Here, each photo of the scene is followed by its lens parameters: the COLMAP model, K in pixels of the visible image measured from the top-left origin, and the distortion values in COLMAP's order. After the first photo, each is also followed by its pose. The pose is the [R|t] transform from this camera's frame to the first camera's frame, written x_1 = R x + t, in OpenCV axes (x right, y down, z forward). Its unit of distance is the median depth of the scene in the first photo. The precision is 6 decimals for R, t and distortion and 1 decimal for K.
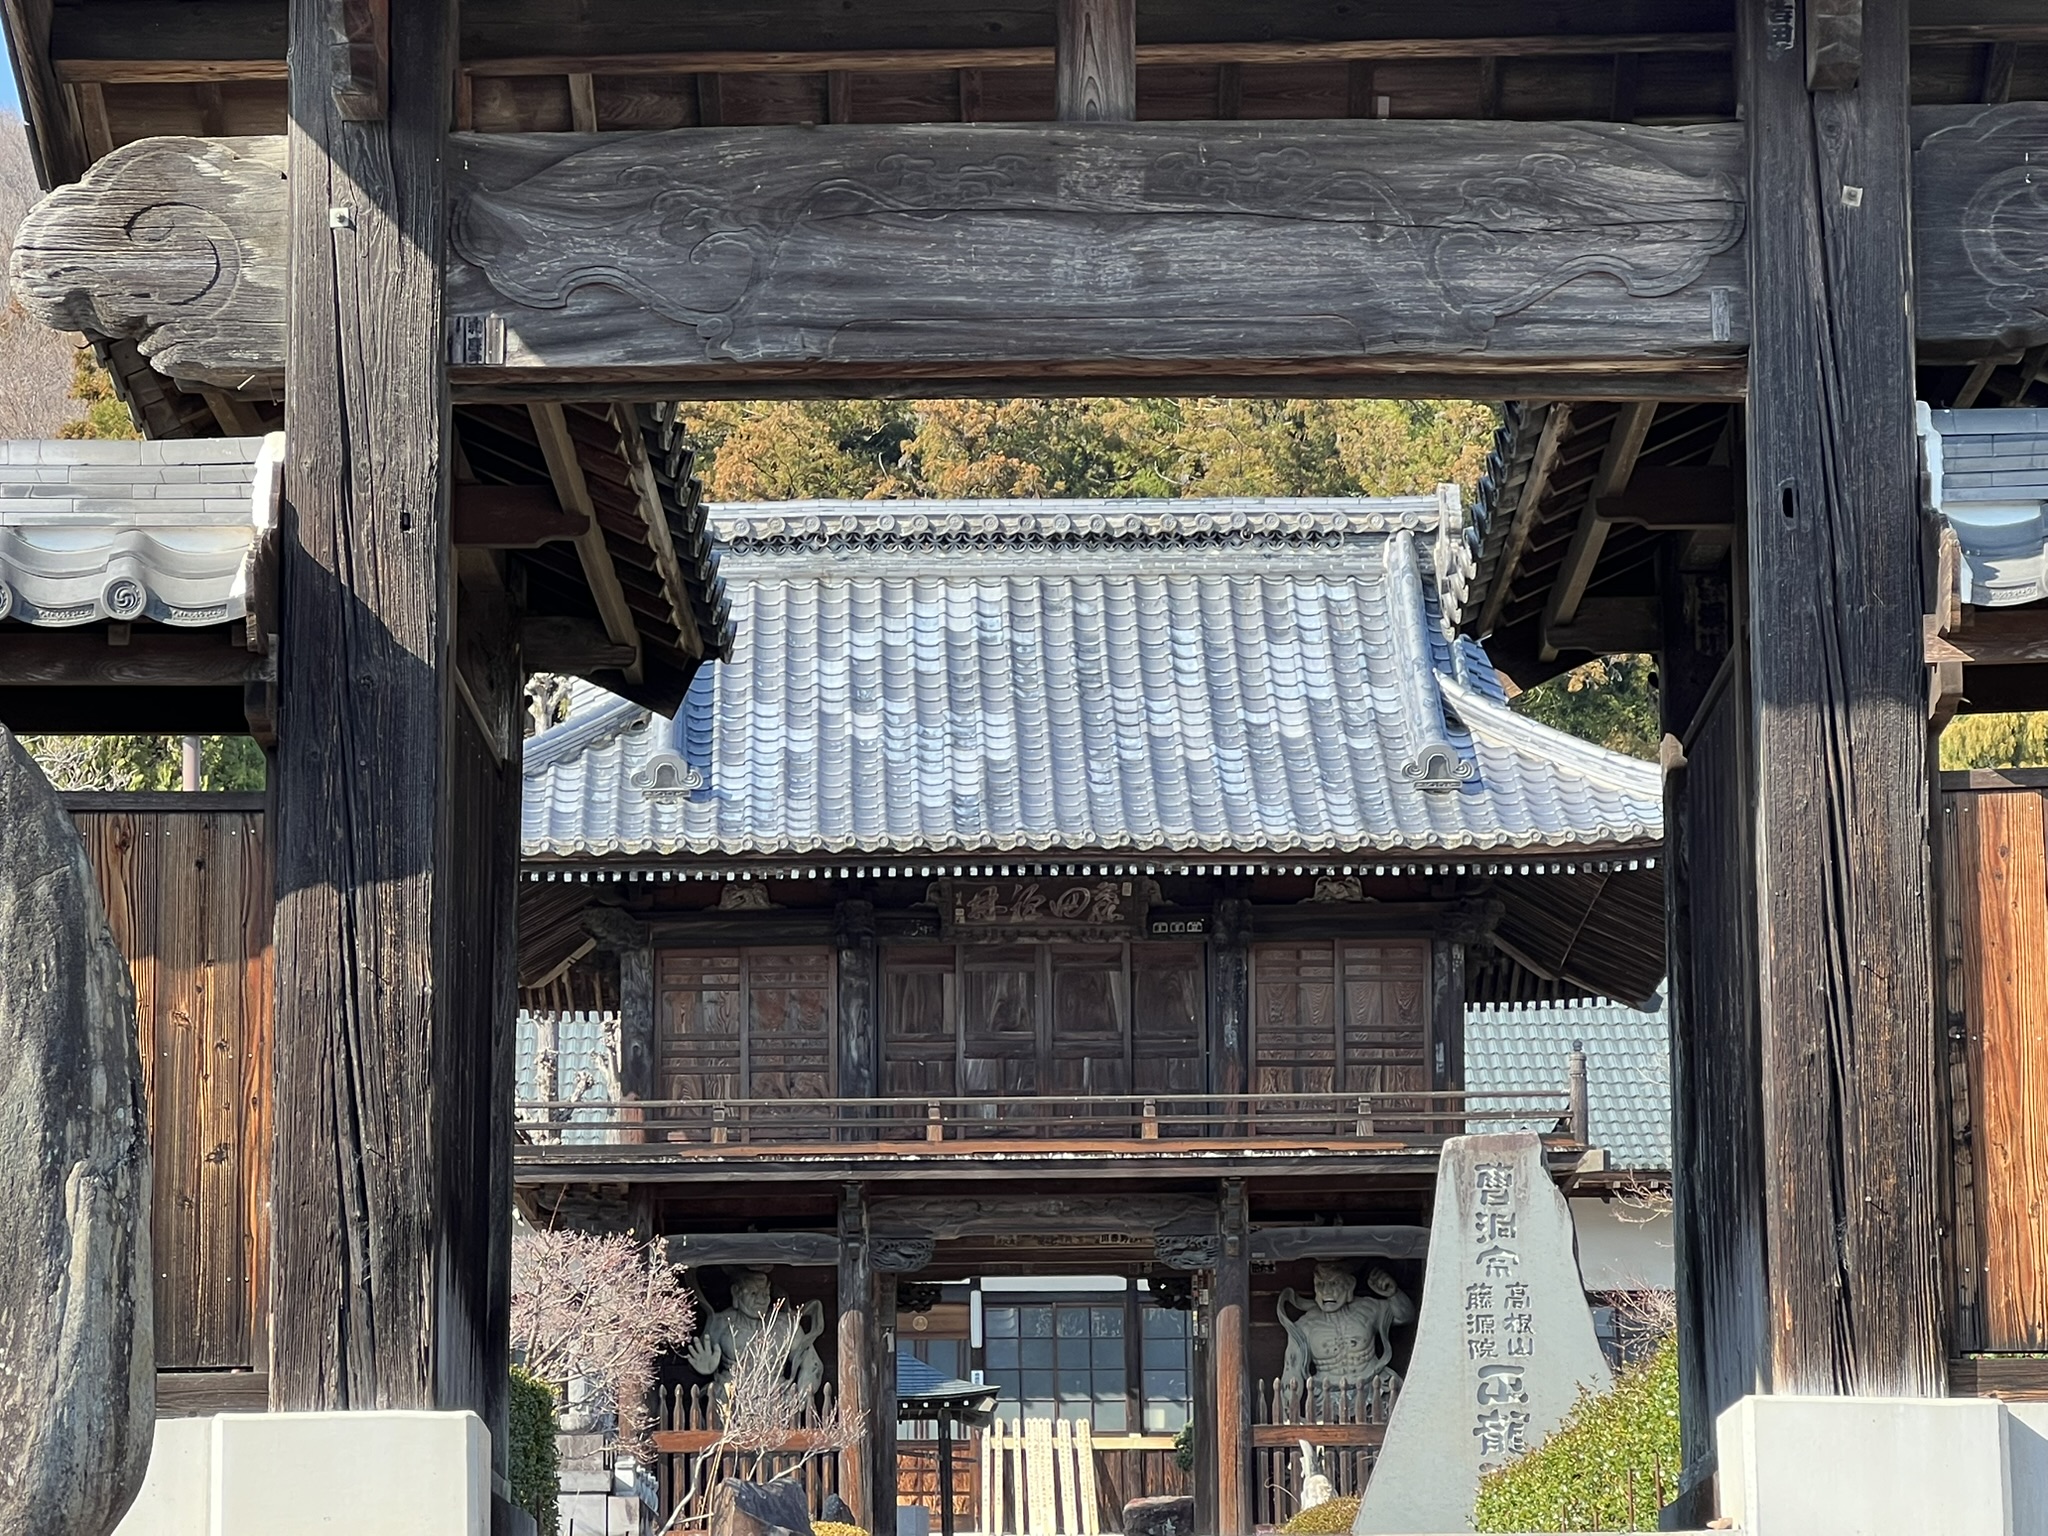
lens RADIAL K [[6364.6, 0, 1022.1], [0, 6364.6, 768.6], [0, 0, 1]] dist [-0.181290, 0.000000]
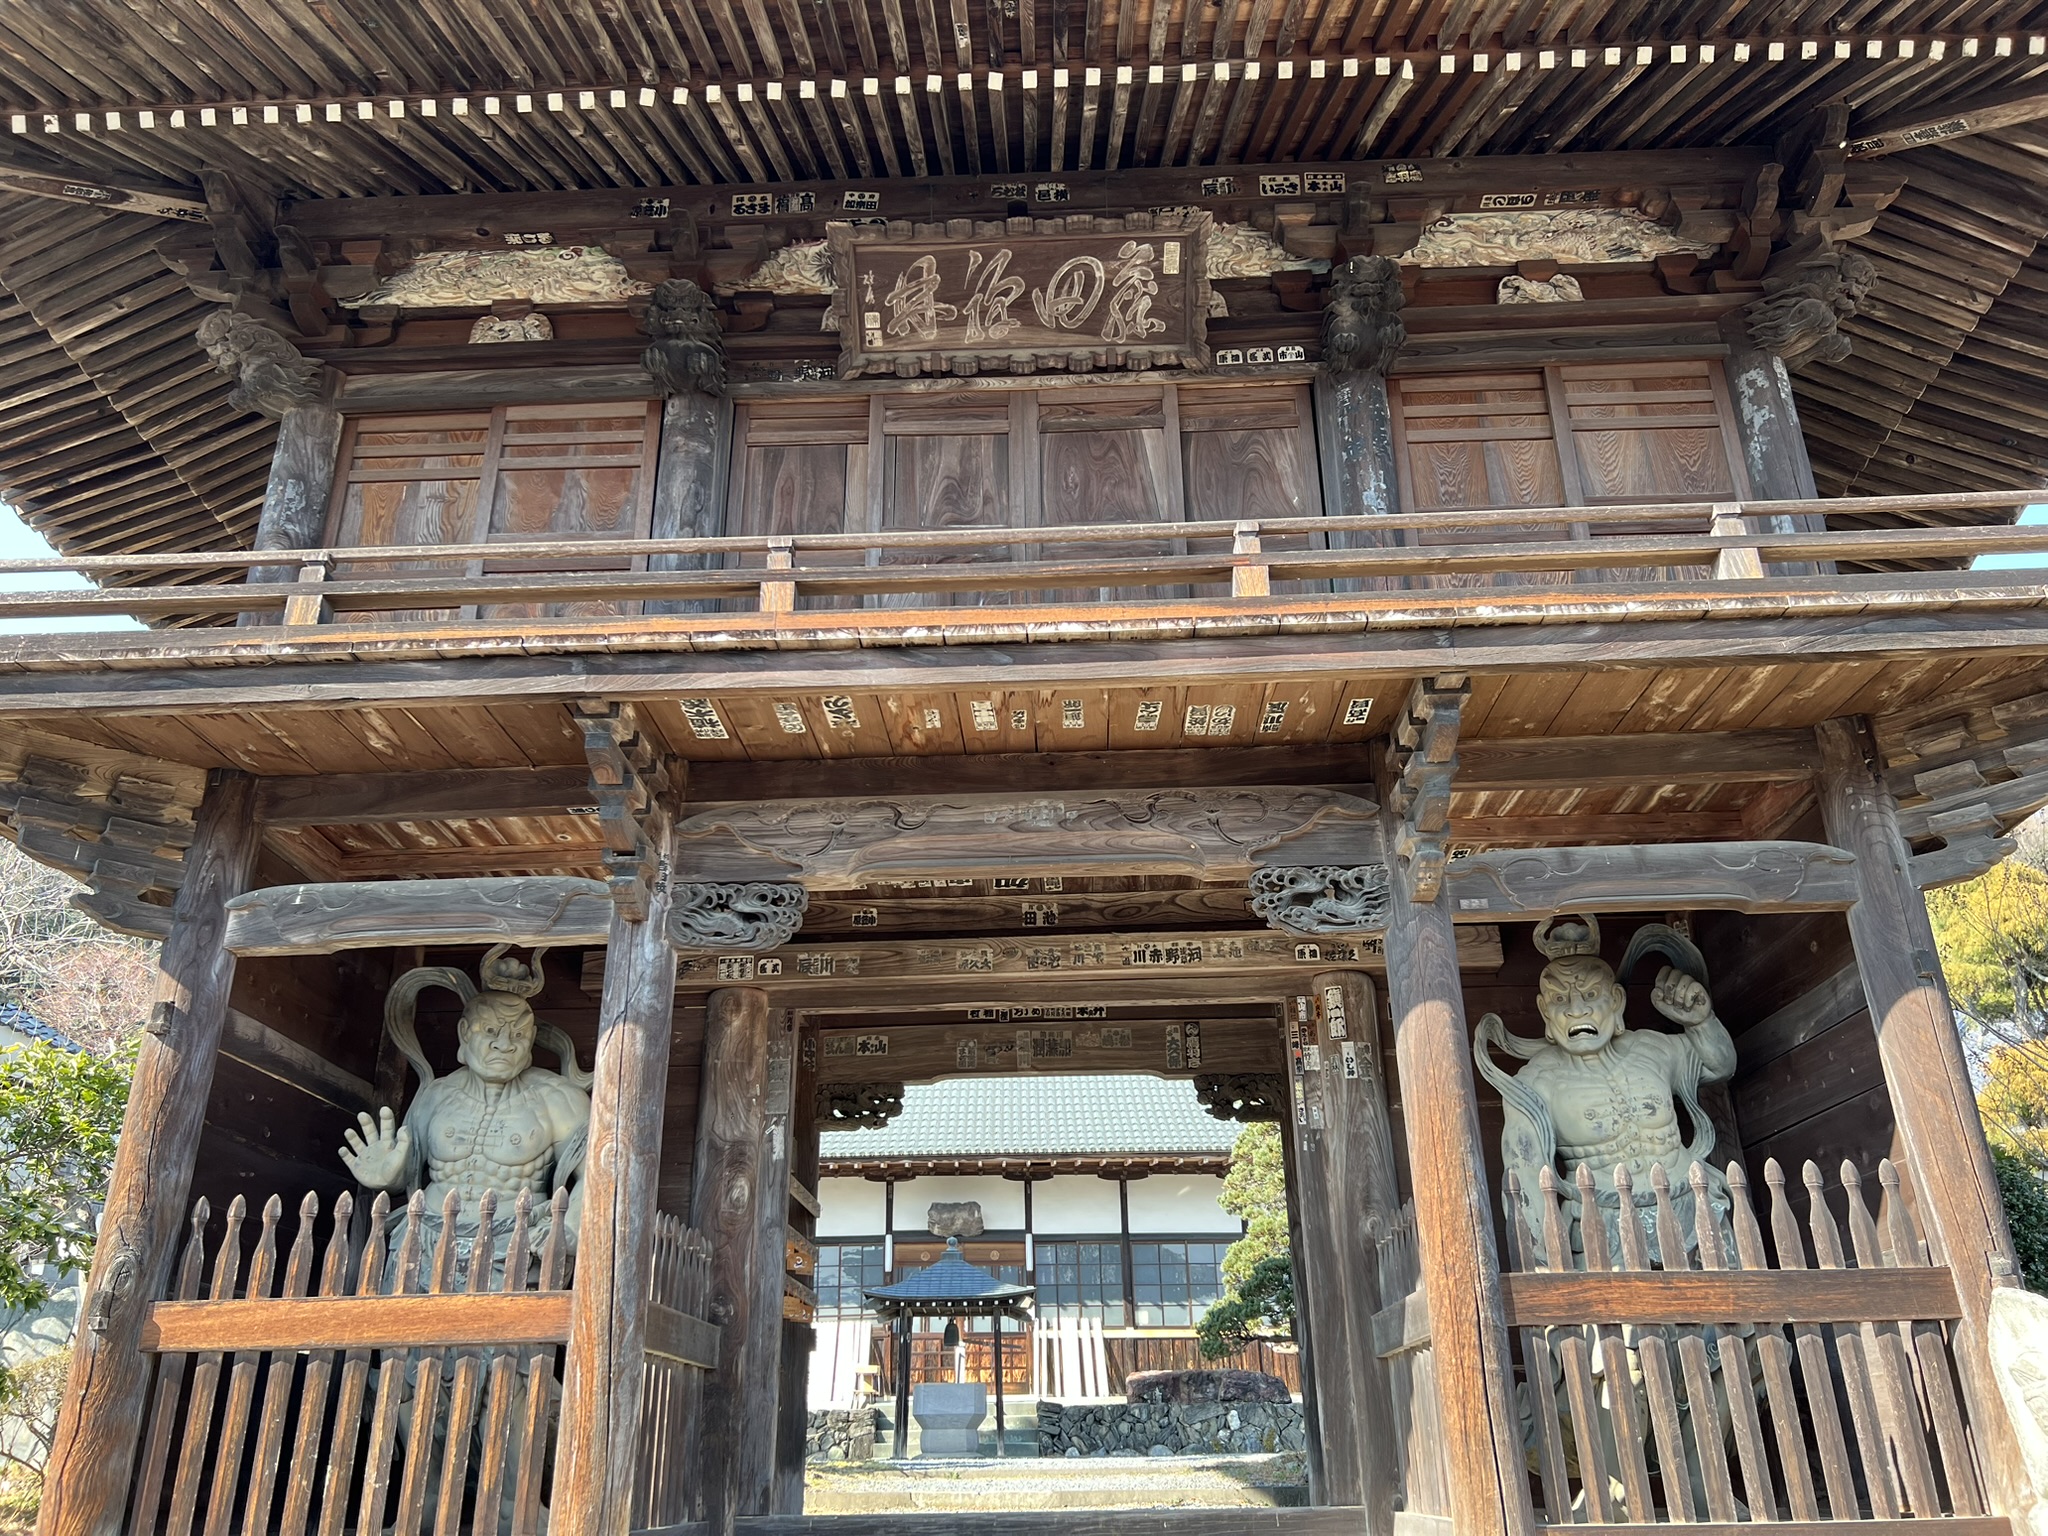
lens RADIAL K [[1566.7, 0, 1013.2], [0, 1566.7, 766.6], [0, 0, 1]] dist [0.026031, -0.028241]
pose [[0.999264, -0.017709, -0.034028, 0.006353], [0.009016, 0.970638, -0.240375, 0.090410], [0.037286, 0.239892, 0.970083, 0.841292]]
